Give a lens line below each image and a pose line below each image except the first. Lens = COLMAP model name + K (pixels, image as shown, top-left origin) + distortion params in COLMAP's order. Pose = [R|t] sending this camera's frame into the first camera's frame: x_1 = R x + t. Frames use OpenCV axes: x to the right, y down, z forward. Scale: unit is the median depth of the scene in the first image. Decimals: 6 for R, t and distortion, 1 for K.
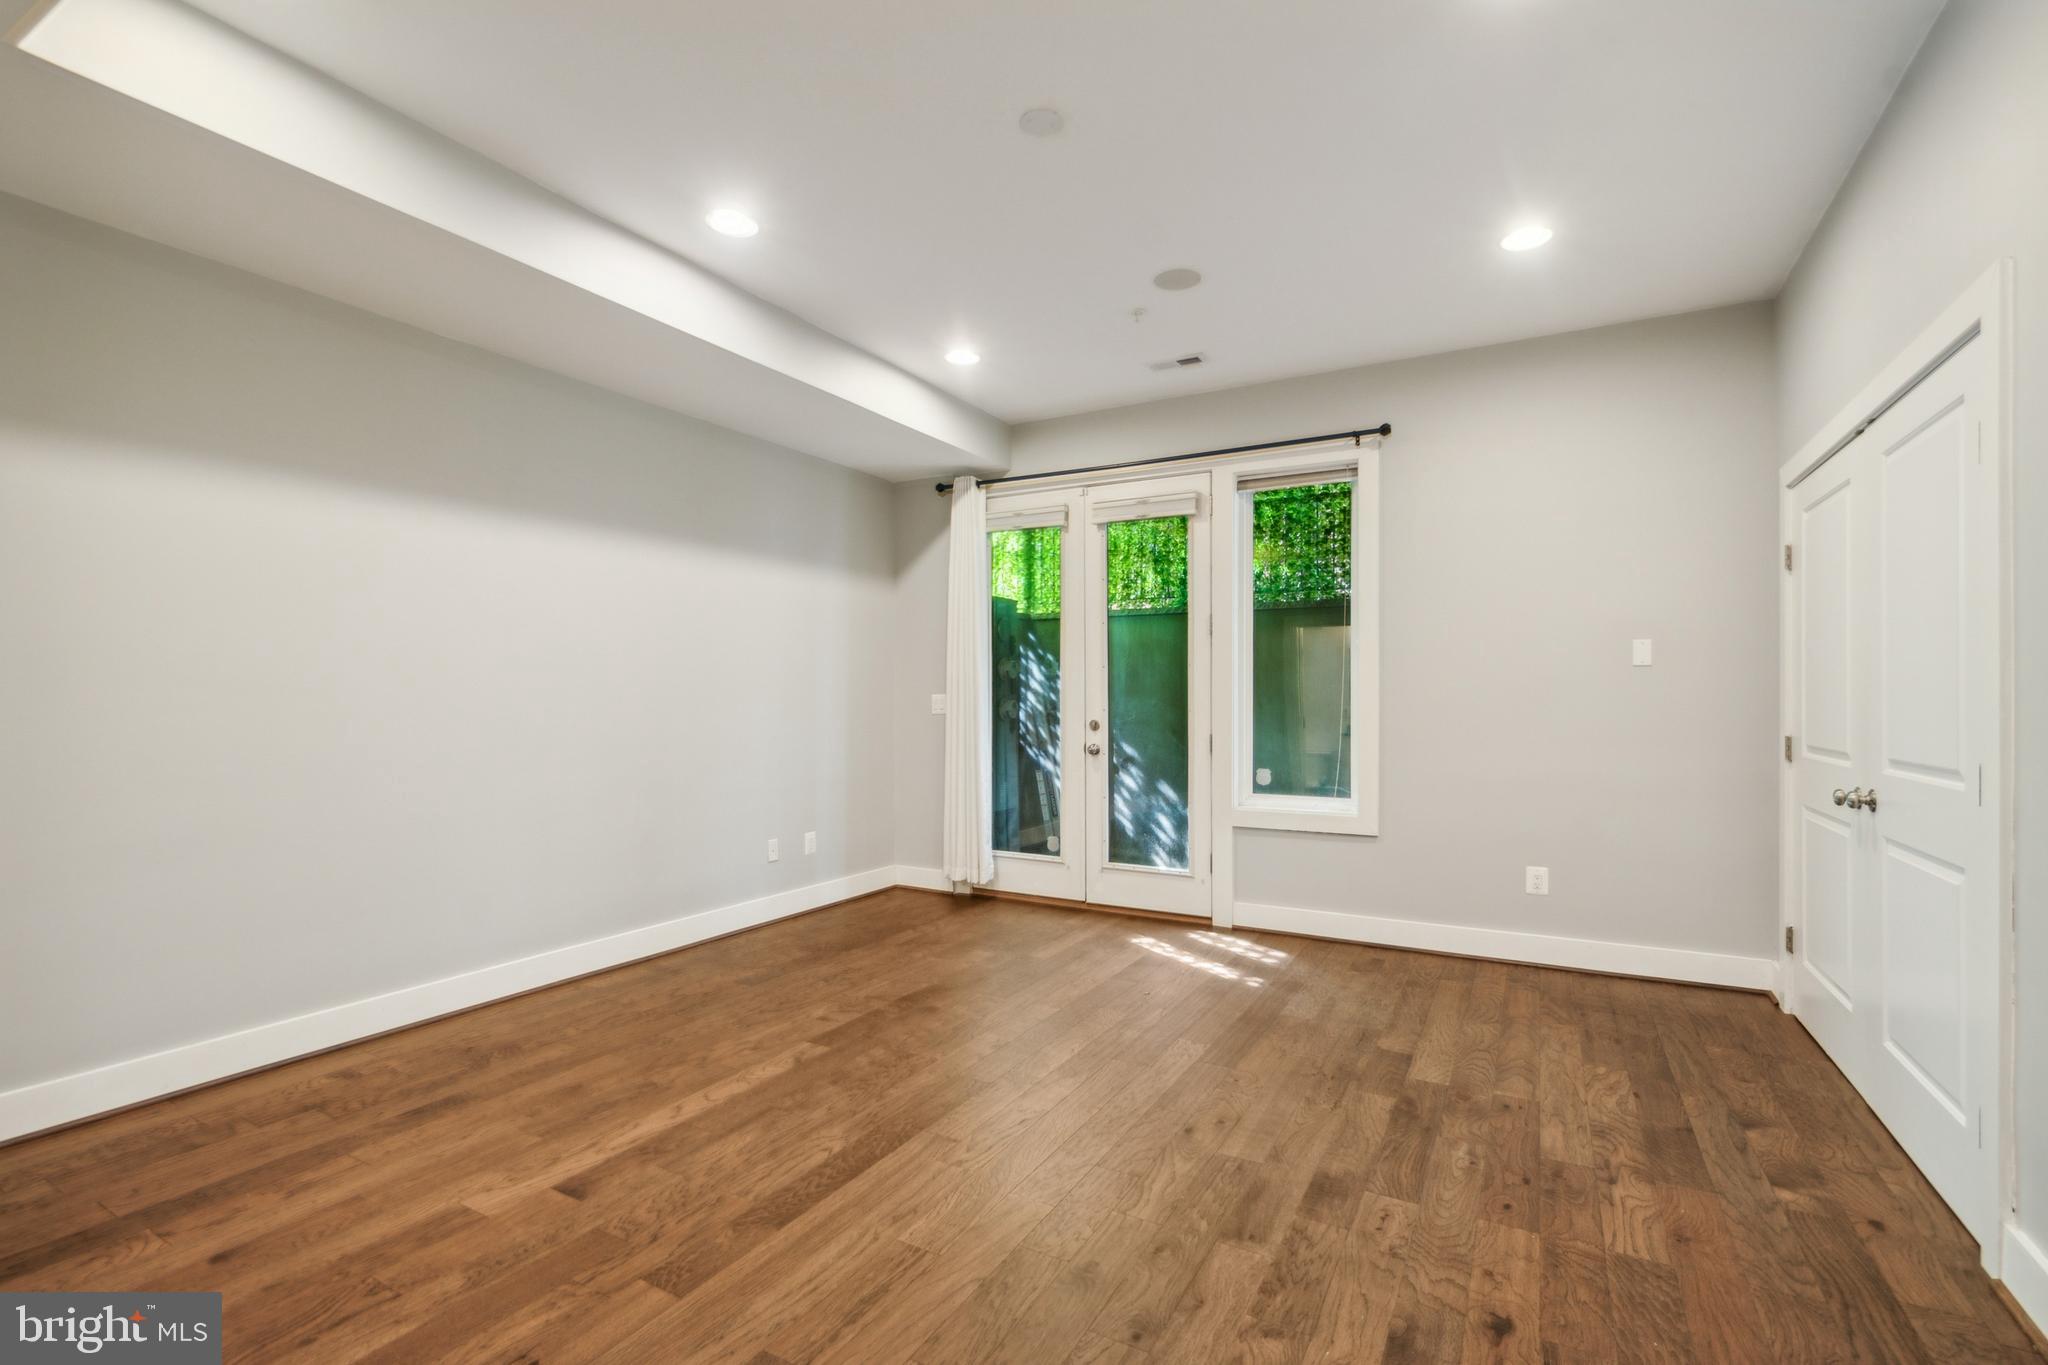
lens RADIAL K [[921.1, 0, 1027.7], [0, 921.1, 693.5], [0, 0, 1]] dist [-0.003183, 0.000604]
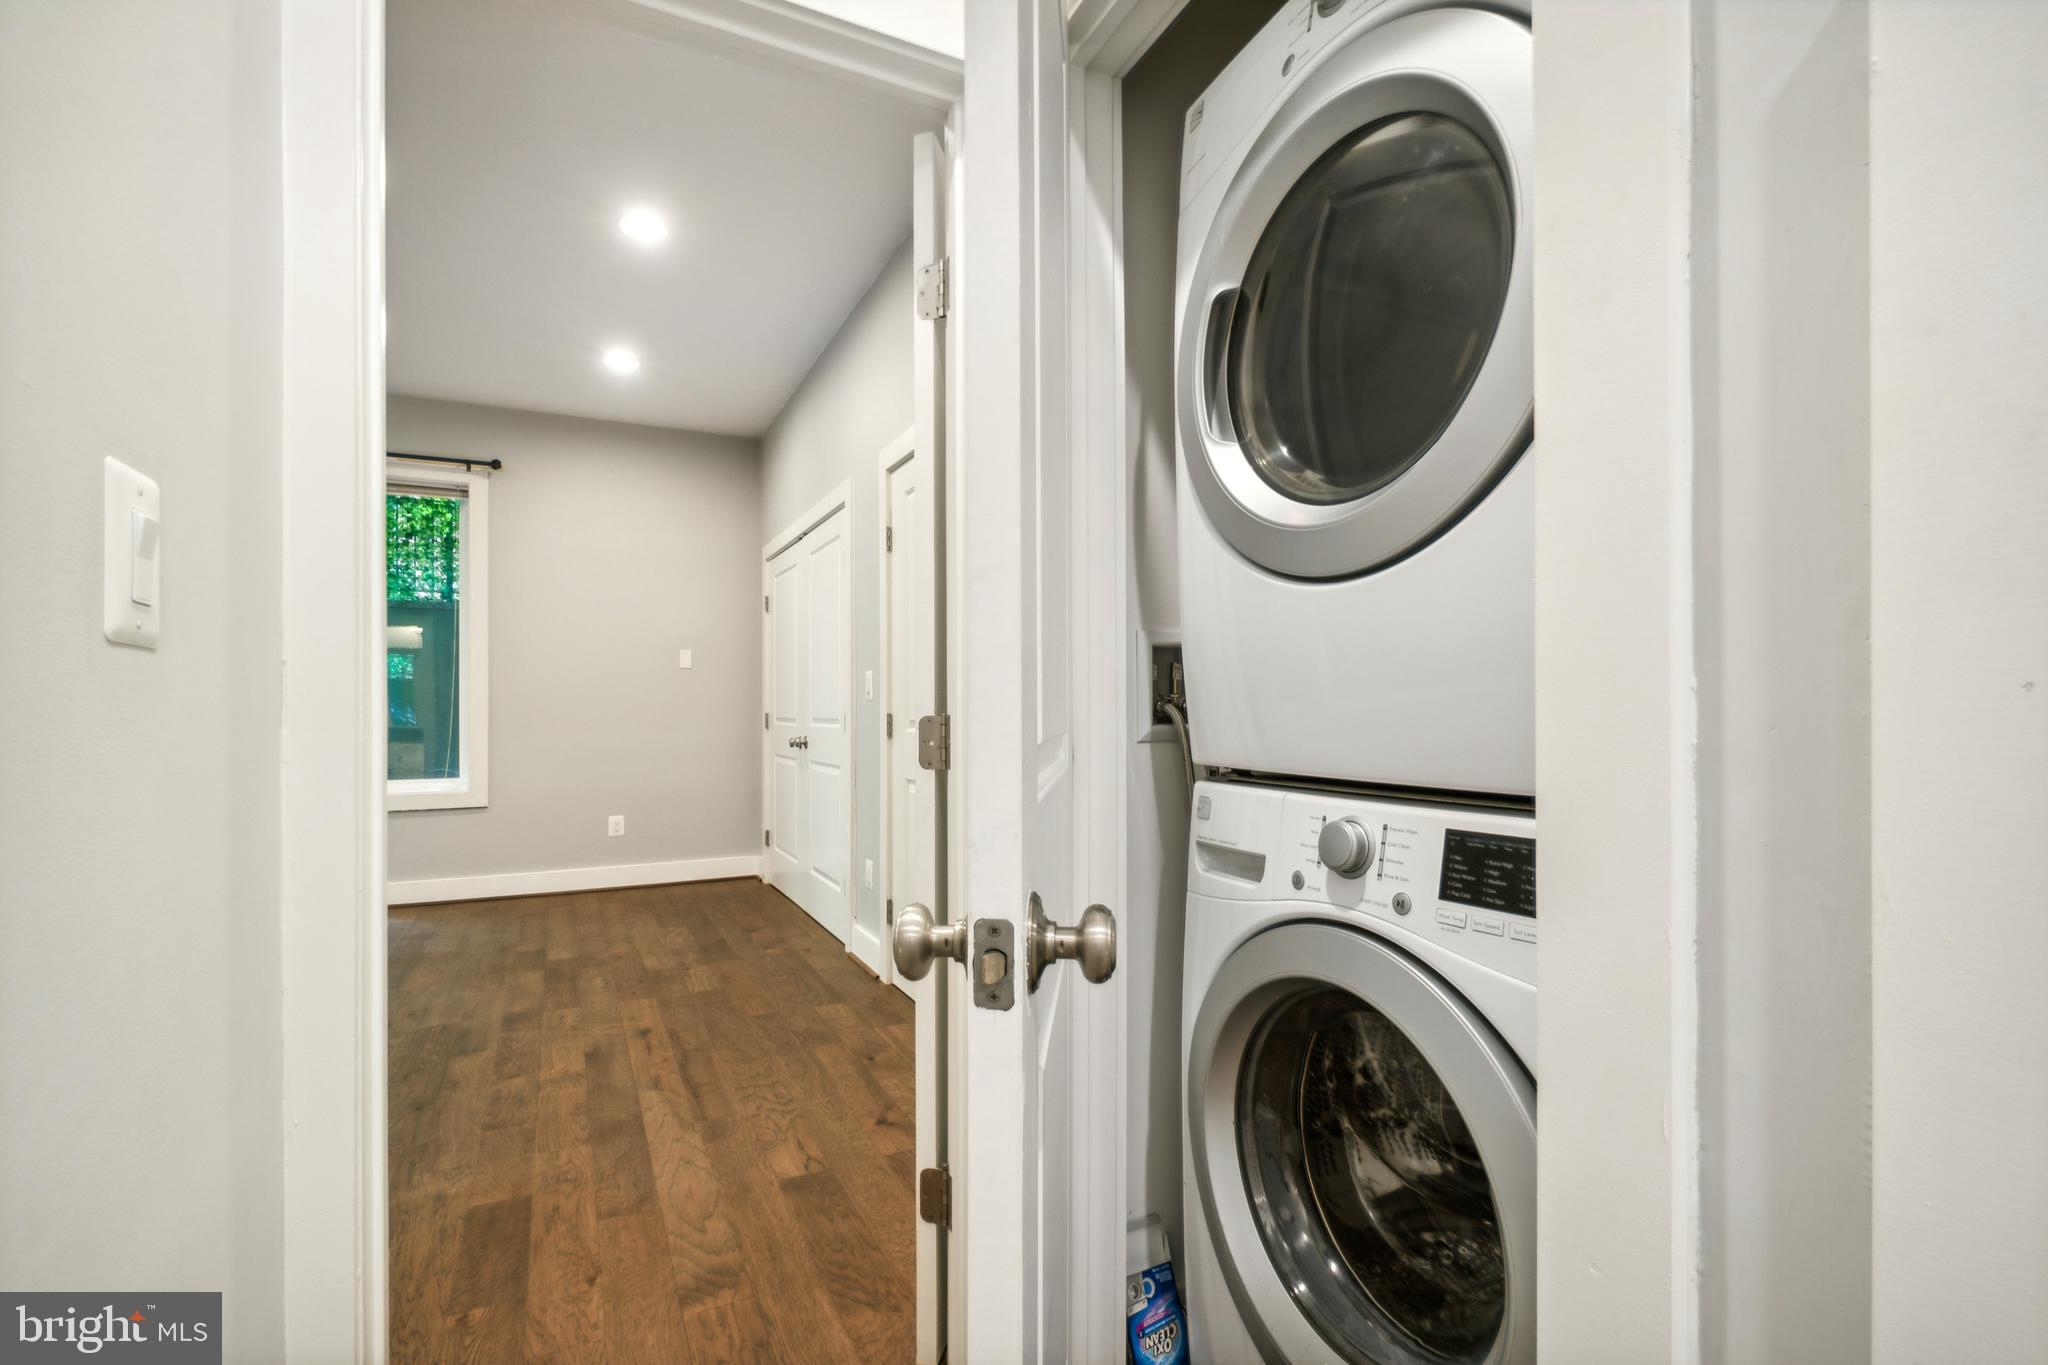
lens RADIAL K [[921.1, 0, 1026.2], [0, 921.1, 698.6], [0, 0, 1]] dist [-0.003183, 0.000604]
pose [[0.558903, 0.005895, 0.829212, -0.337032], [0.002376, 0.999959, -0.008711, 0.045286], [-0.829230, 0.006839, 0.558866, -0.368453]]
